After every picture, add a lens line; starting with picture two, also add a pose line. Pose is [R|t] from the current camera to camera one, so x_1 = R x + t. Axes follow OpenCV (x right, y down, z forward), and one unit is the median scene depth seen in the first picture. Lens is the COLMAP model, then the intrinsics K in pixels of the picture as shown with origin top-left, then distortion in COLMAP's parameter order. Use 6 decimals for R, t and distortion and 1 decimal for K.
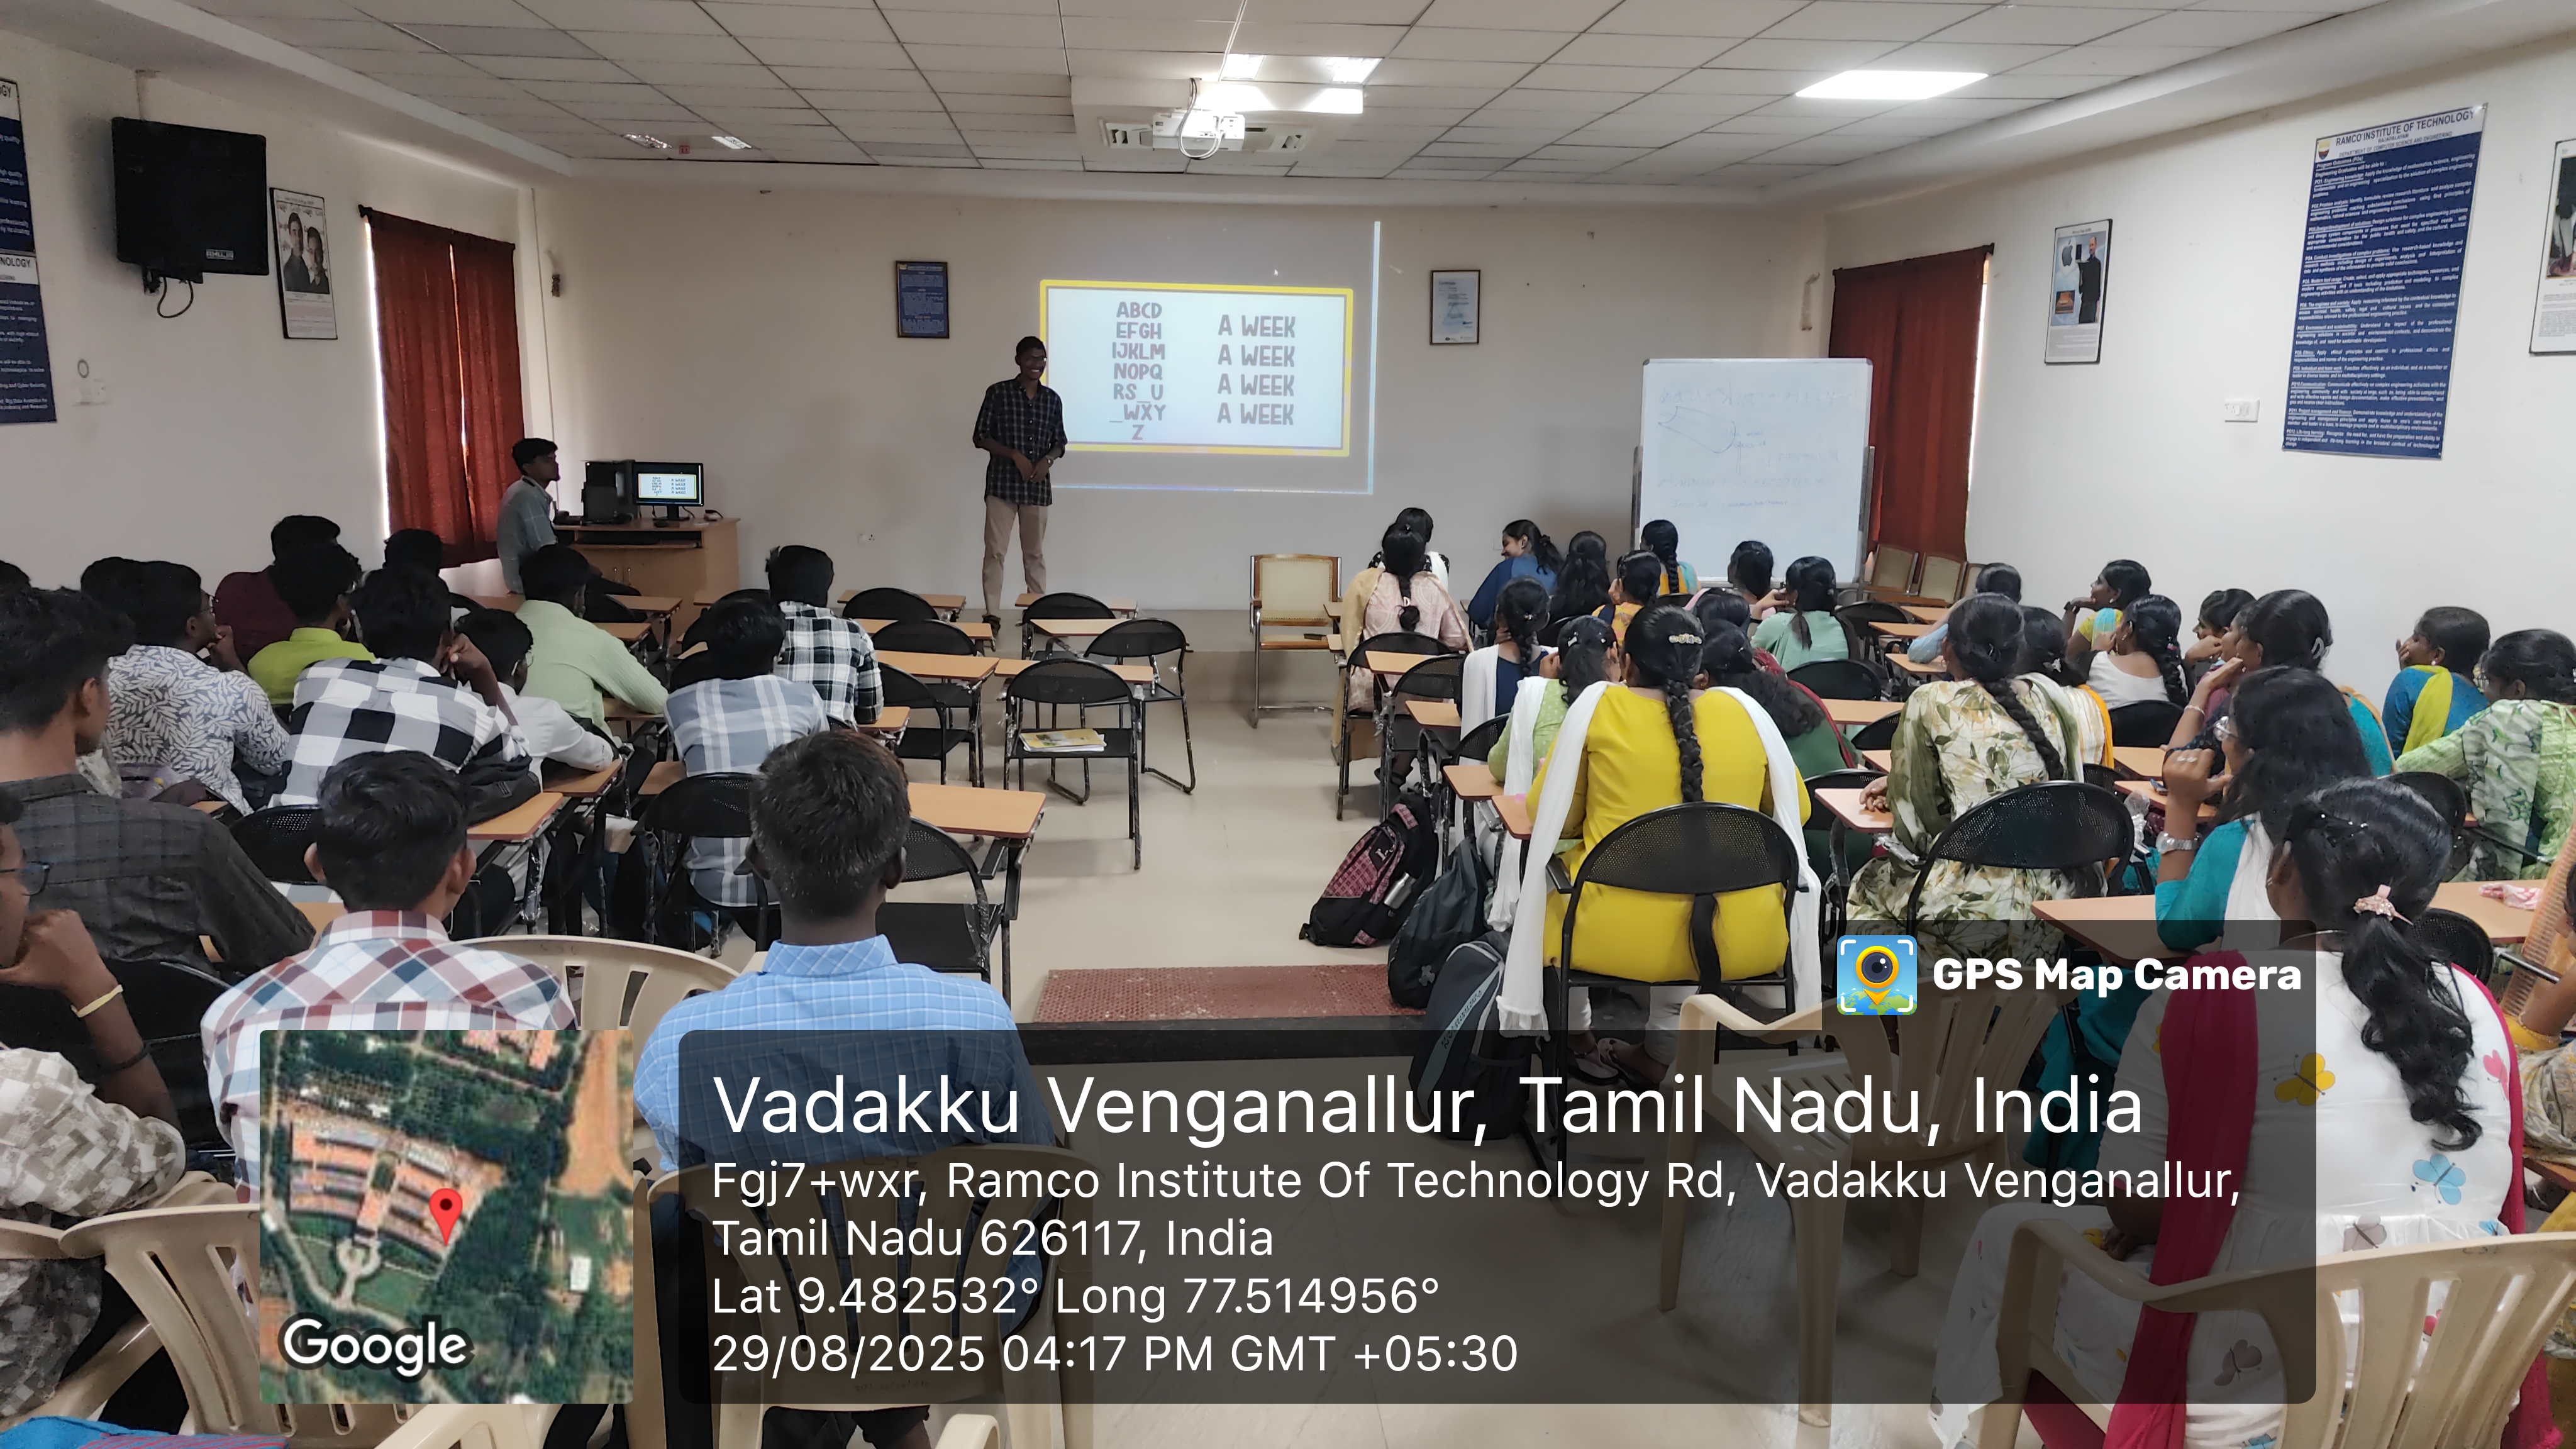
lens RADIAL K [[1854.9, 0, 1259.6], [0, 1854.9, 728.4], [0, 0, 1]] dist [0.046310, -0.025211]
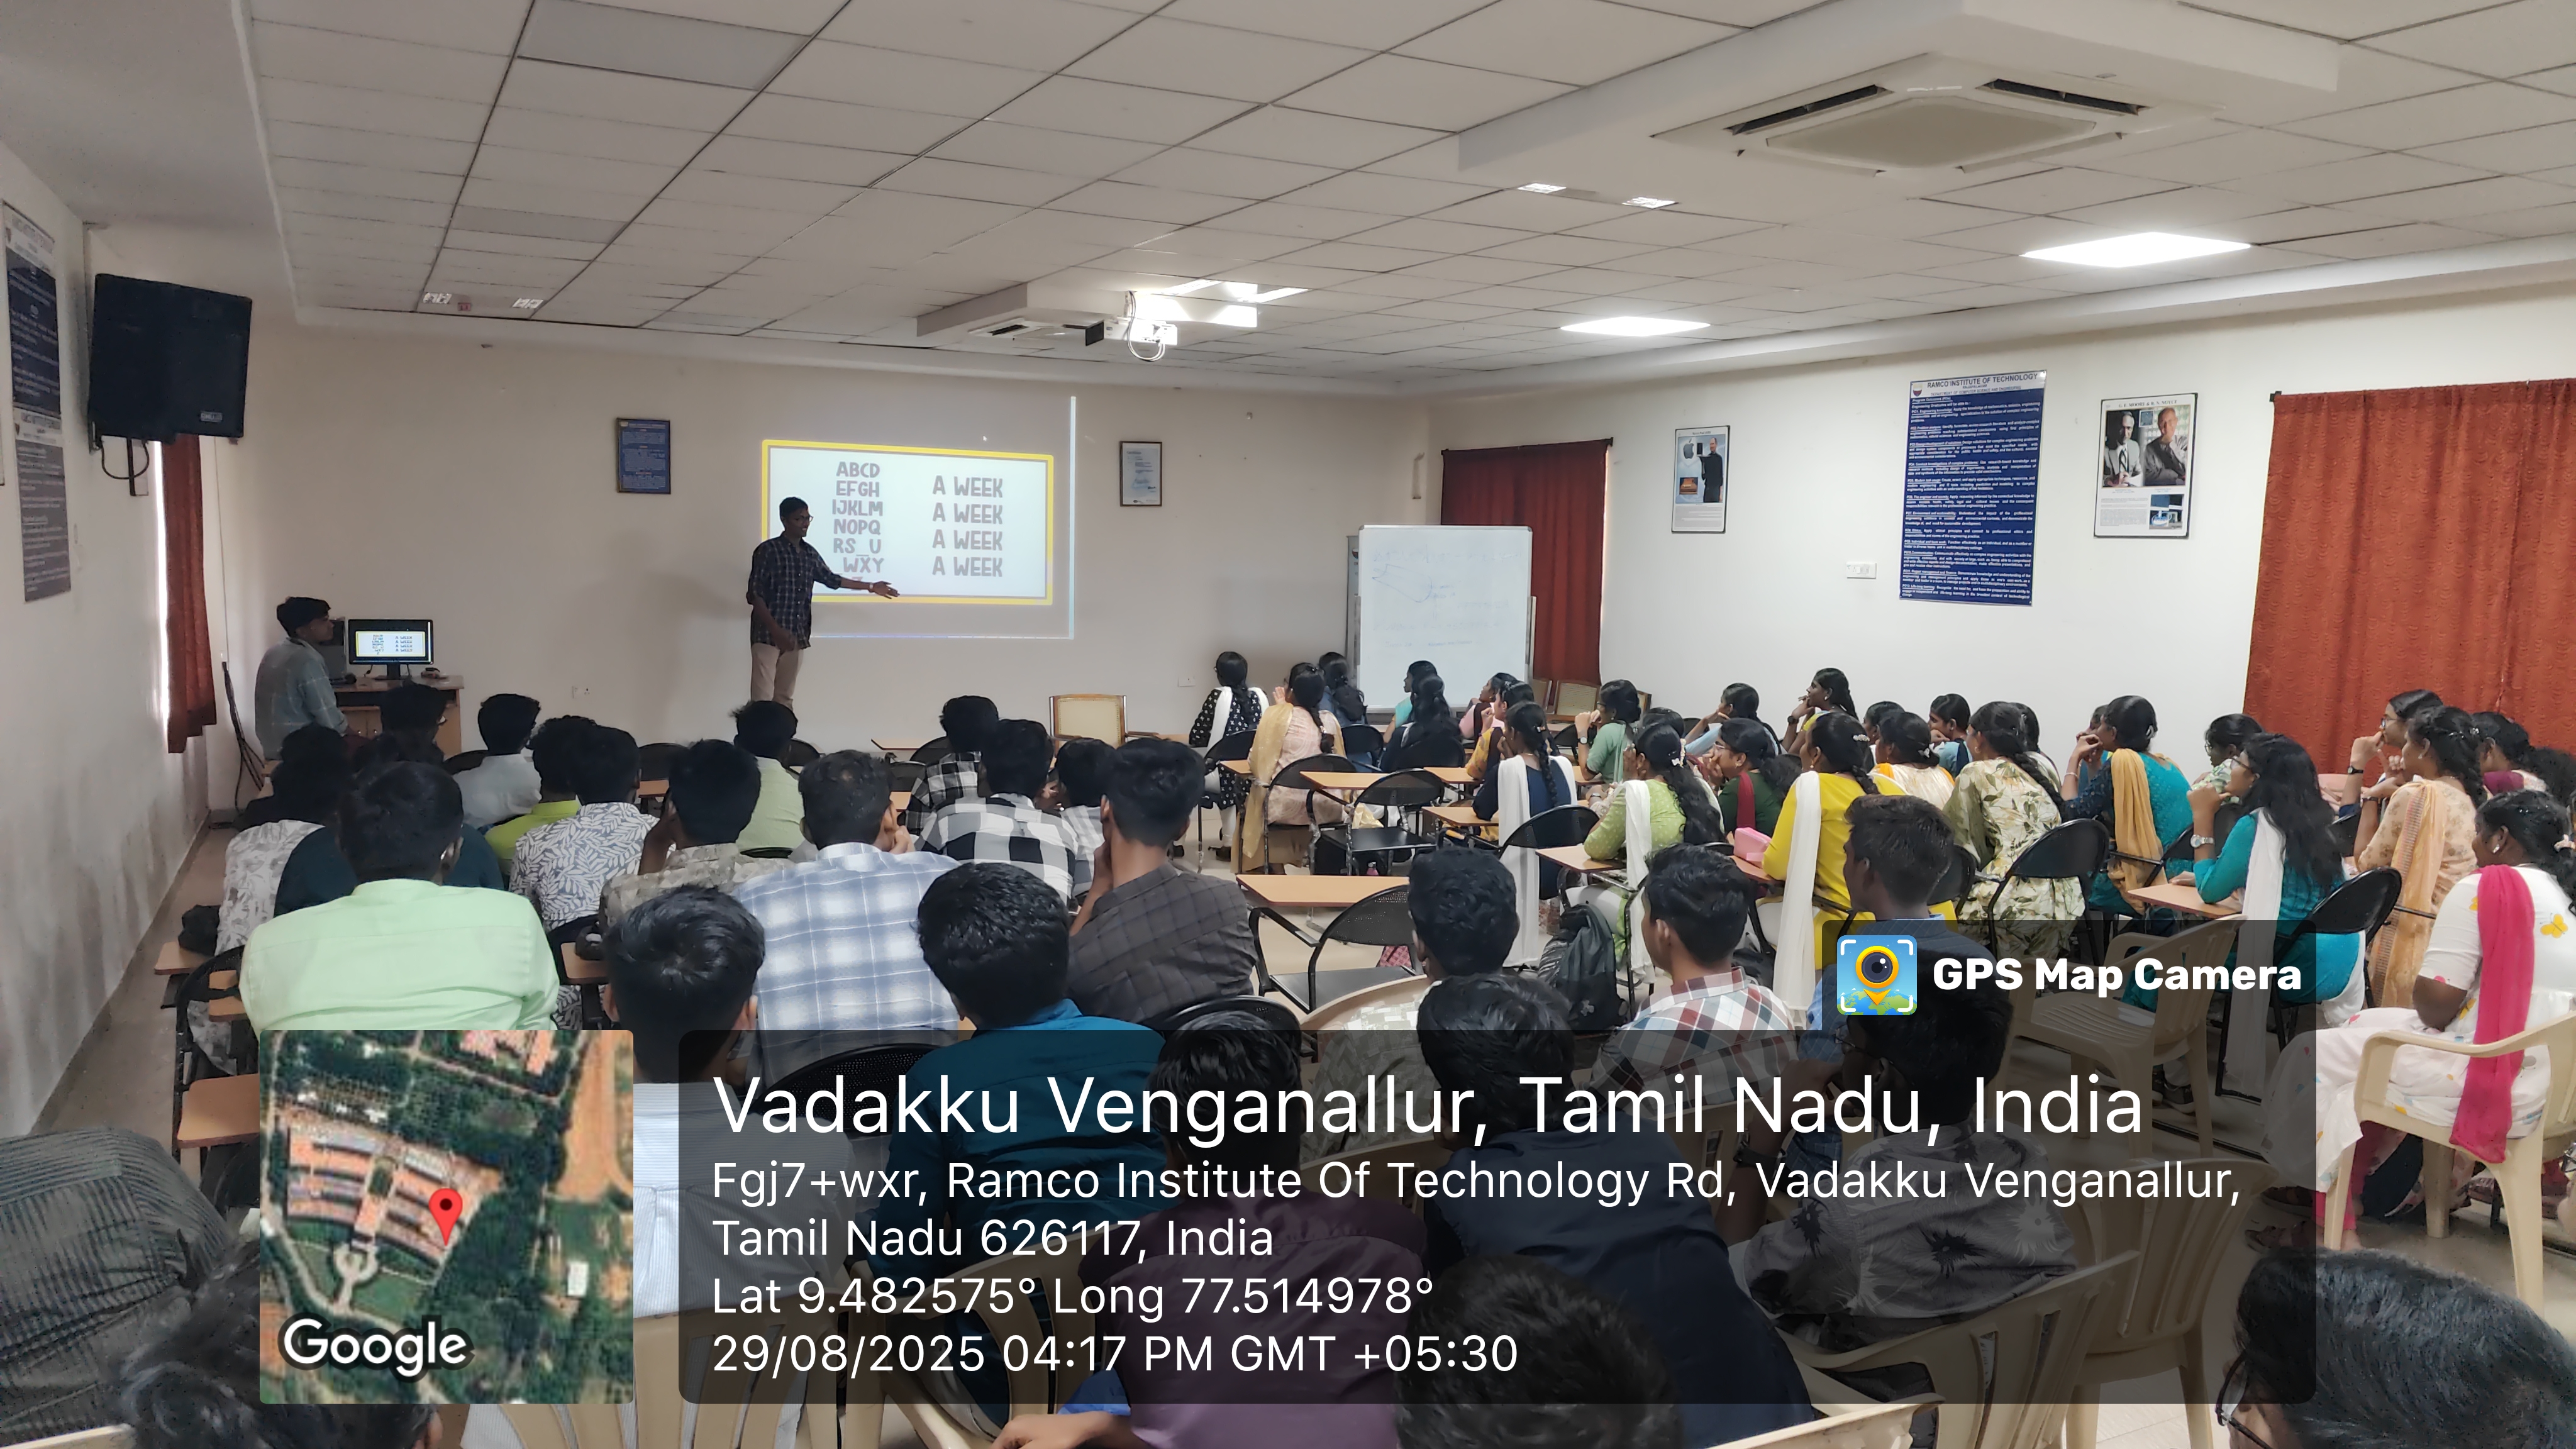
lens RADIAL K [[1855.9, 0, 1304.0], [0, 1855.9, 723.1], [0, 0, 1]] dist [0.047180, -0.014713]
pose [[0.921737, -0.035071, 0.386227, -0.391225], [0.064261, 0.995947, -0.062924, 0.002037], [-0.382455, 0.082819, 0.920255, -0.094496]]
